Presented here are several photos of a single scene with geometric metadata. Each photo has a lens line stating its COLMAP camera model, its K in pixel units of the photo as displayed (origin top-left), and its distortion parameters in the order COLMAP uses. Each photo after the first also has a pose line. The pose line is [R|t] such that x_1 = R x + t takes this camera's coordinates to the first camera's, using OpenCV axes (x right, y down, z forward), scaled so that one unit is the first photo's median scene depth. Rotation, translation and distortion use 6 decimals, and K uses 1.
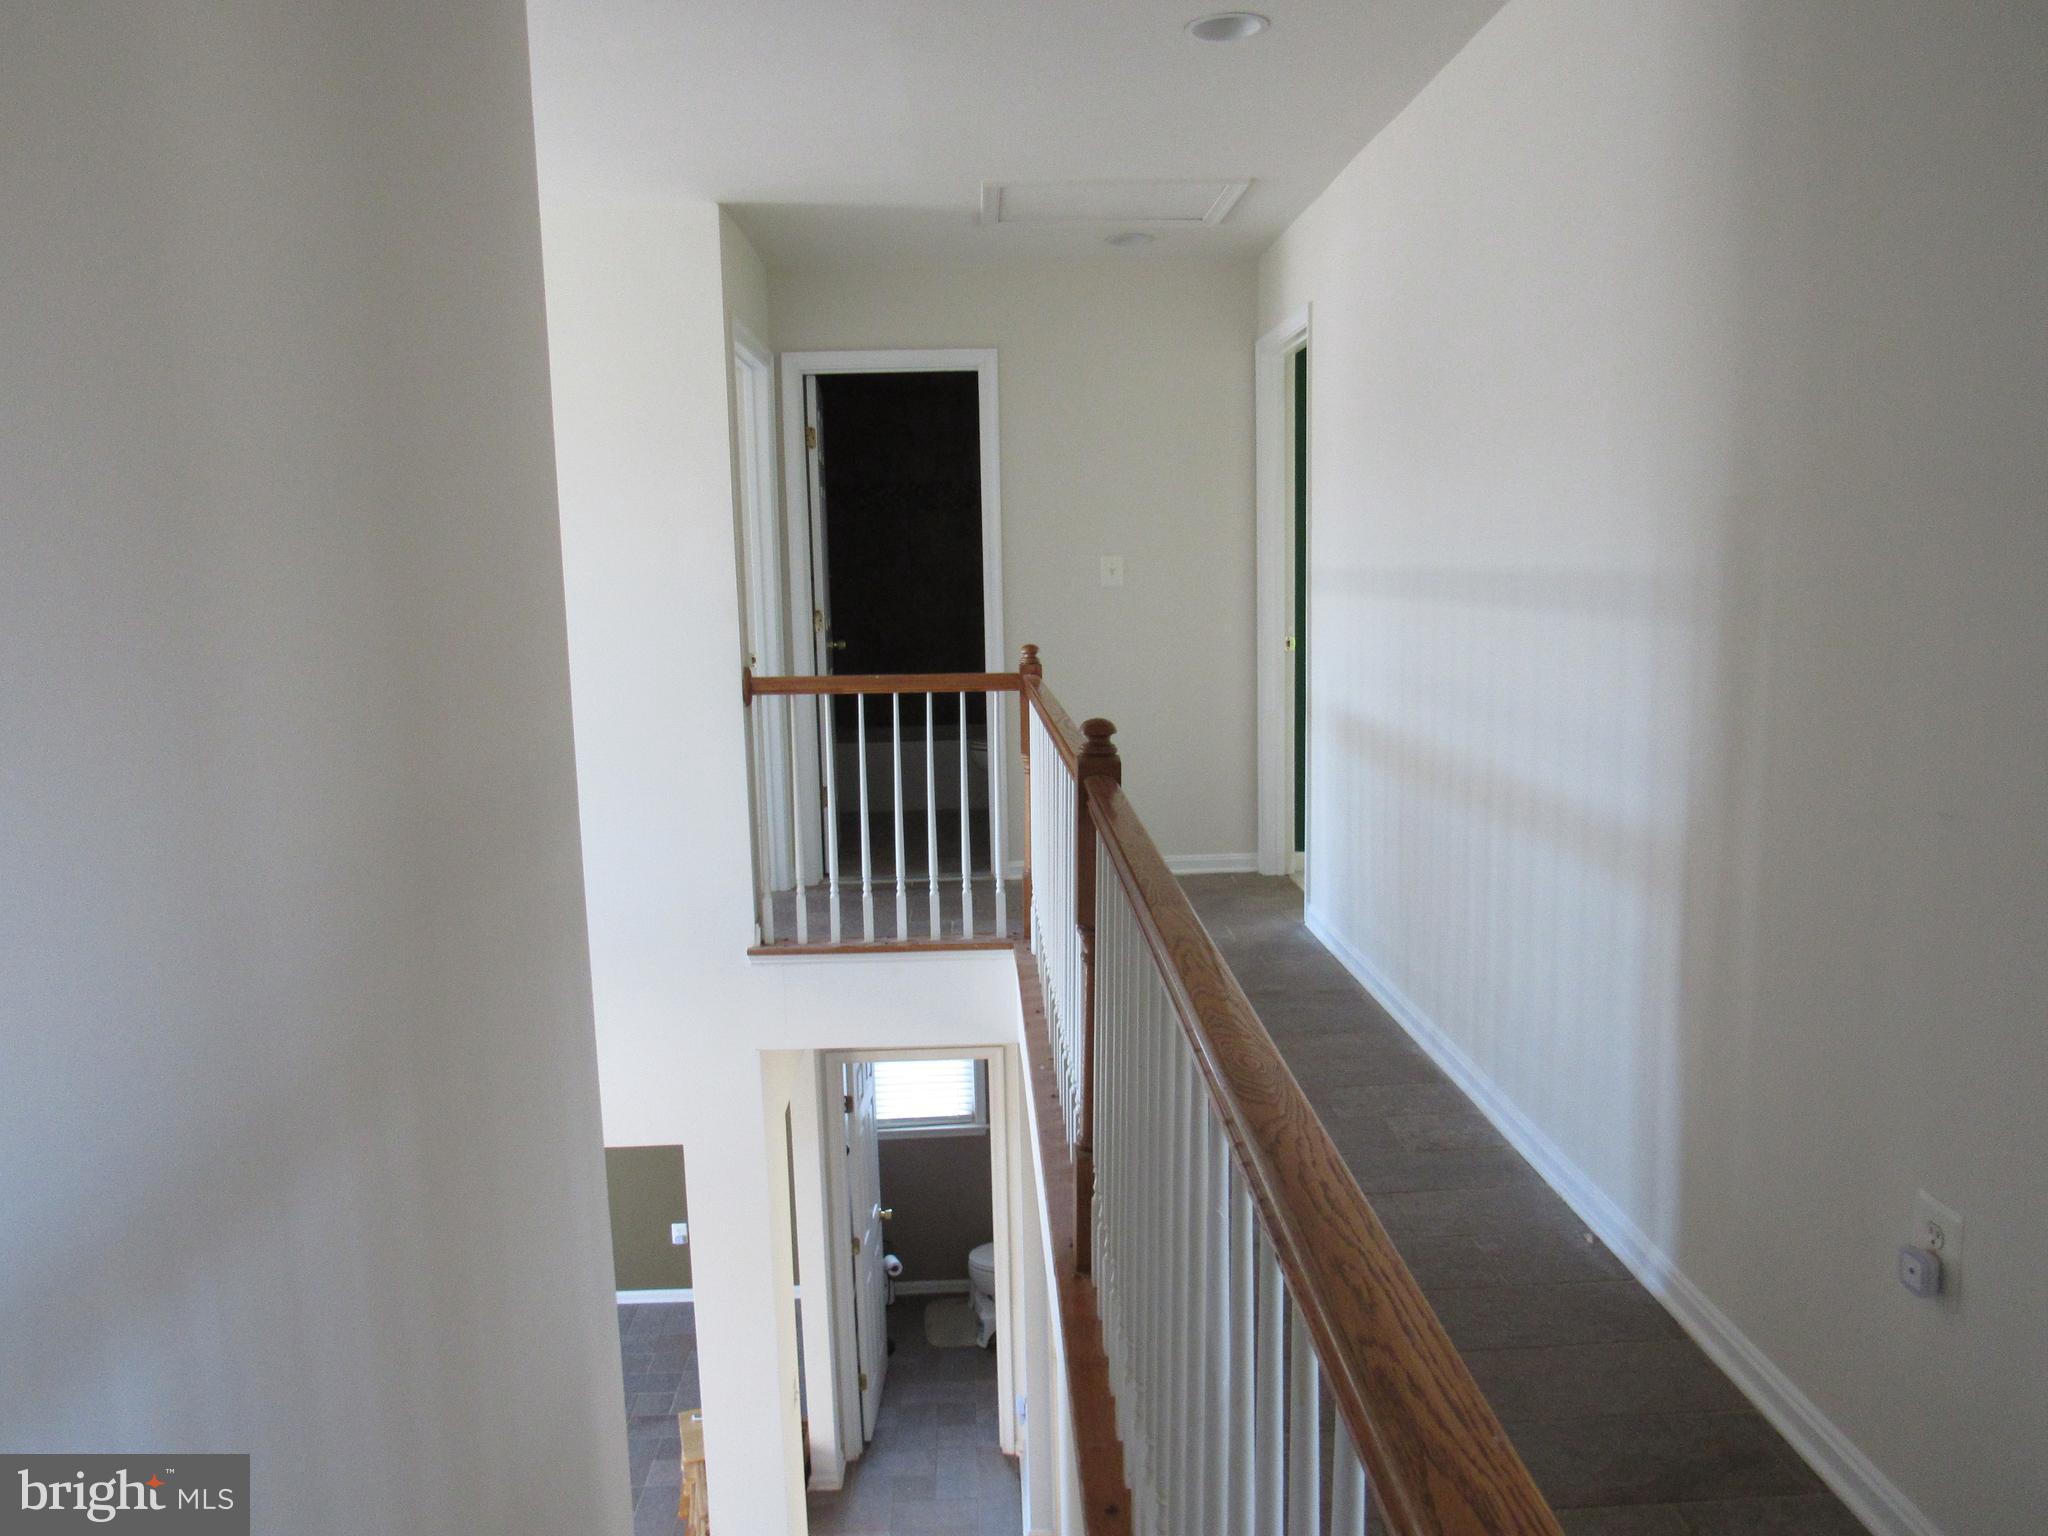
lens RADIAL K [[1469.5, 0, 1023.4], [0, 1469.5, 765.2], [0, 0, 1]] dist [-0.030769, 0.005349]
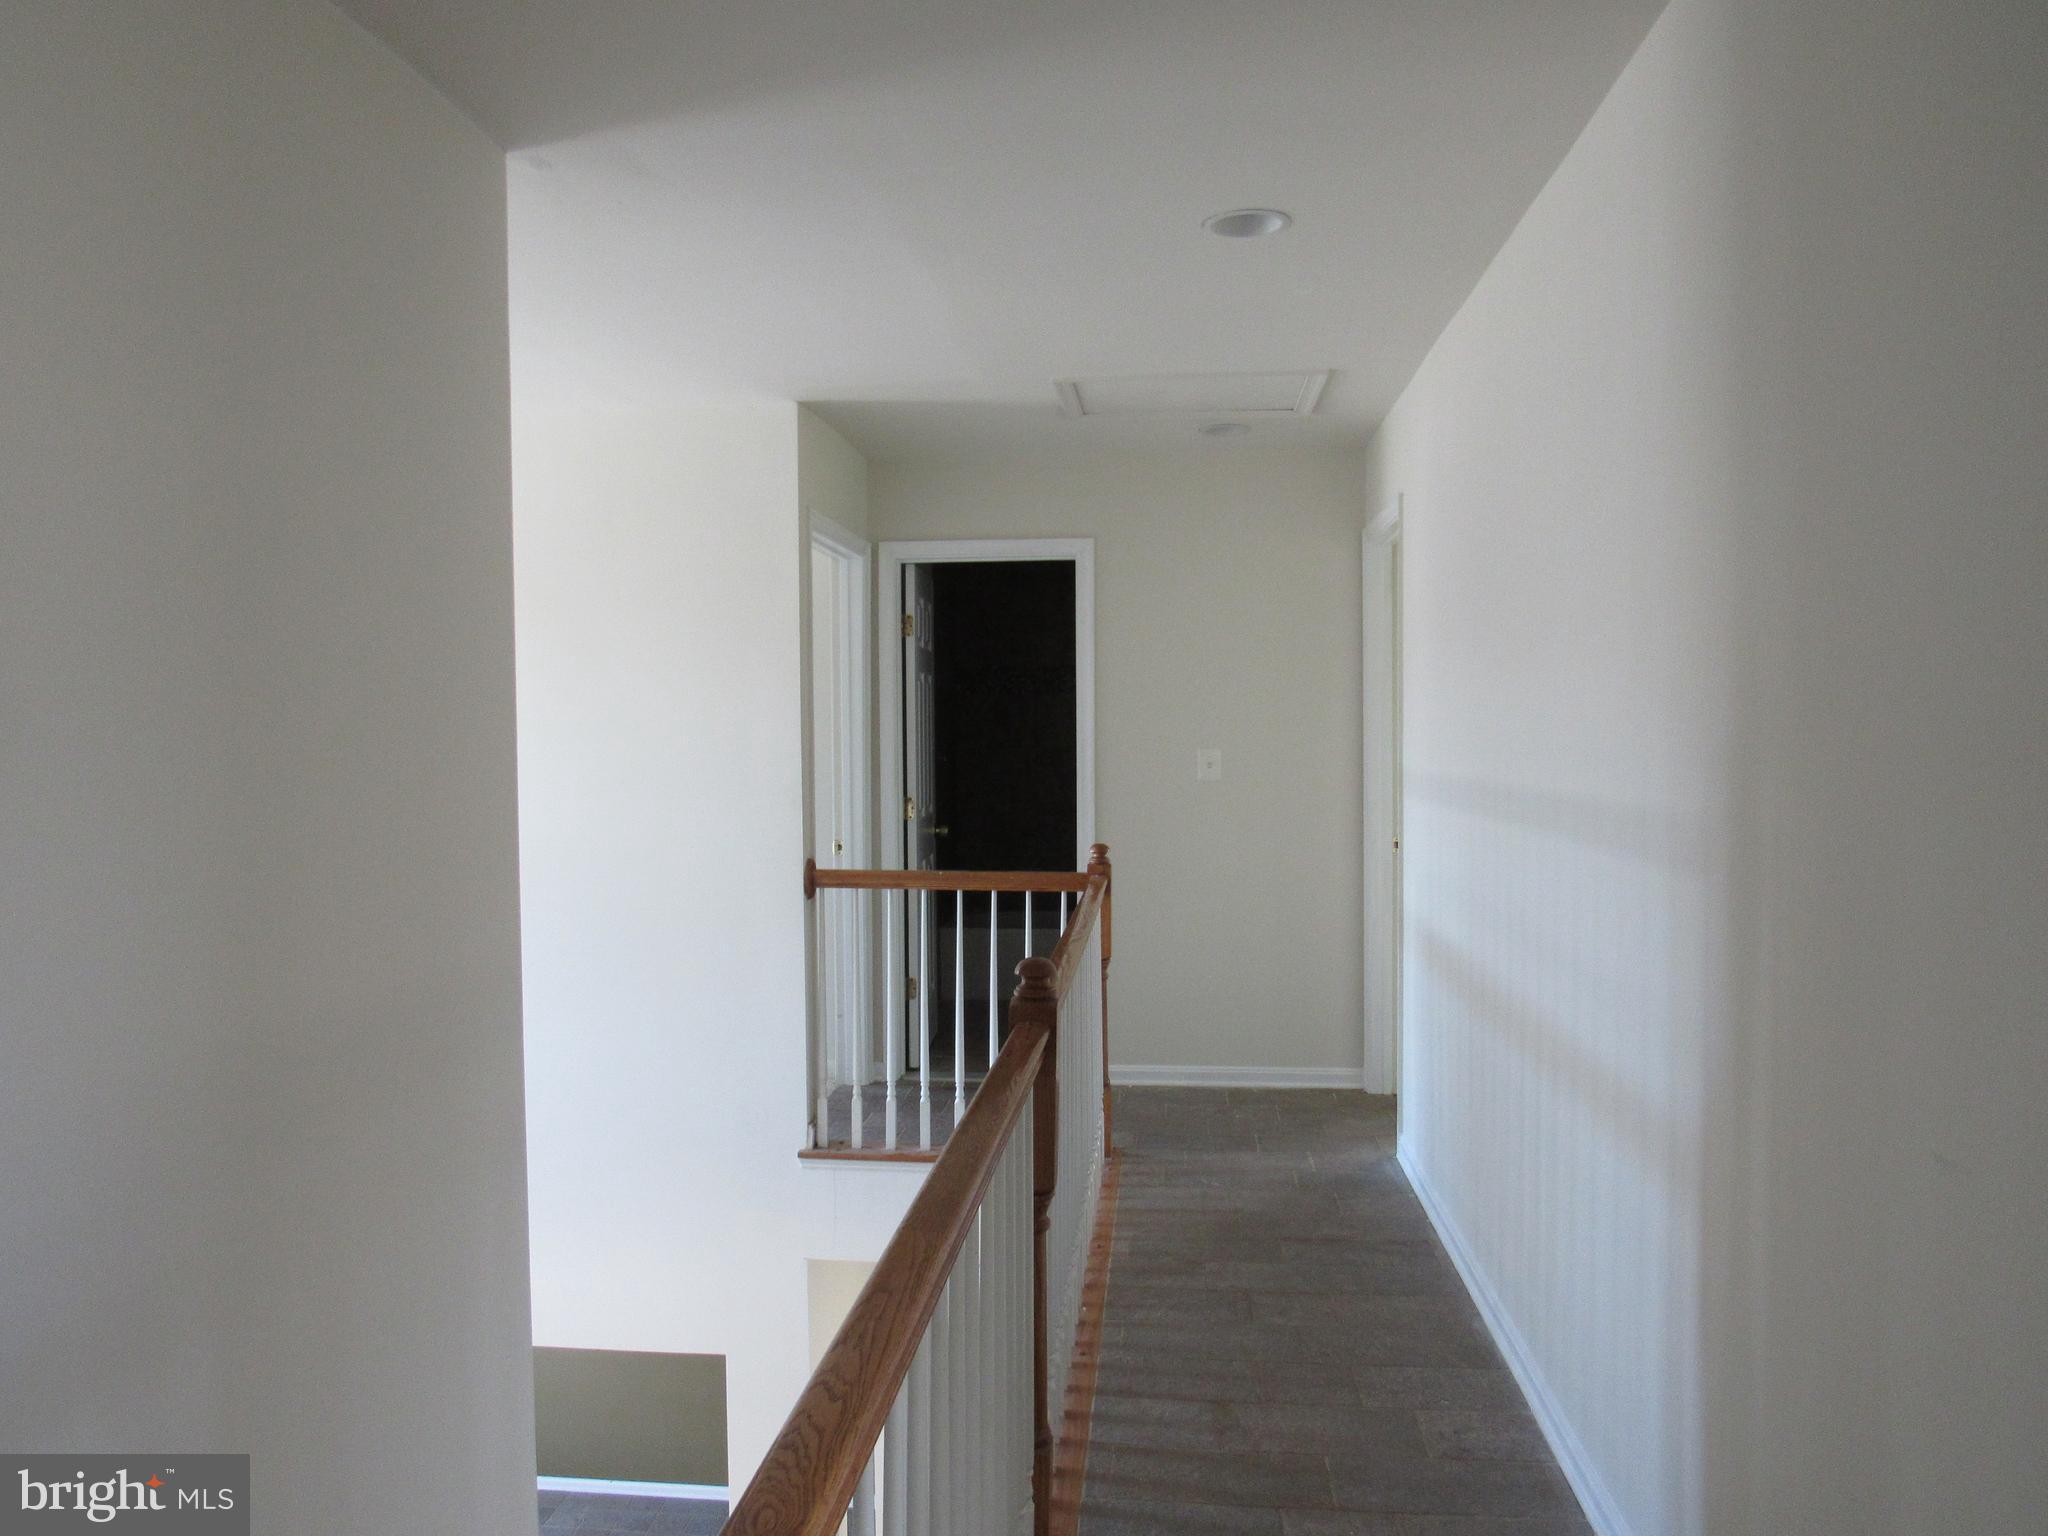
lens RADIAL K [[1469.5, 0, 1025.5], [0, 1469.5, 766.9], [0, 0, 1]] dist [-0.030769, 0.005349]
pose [[0.990374, 0.020759, -0.136849, 0.085383], [-0.035846, 0.993426, -0.108717, -0.025927], [0.133693, 0.112576, 0.984608, 0.045175]]
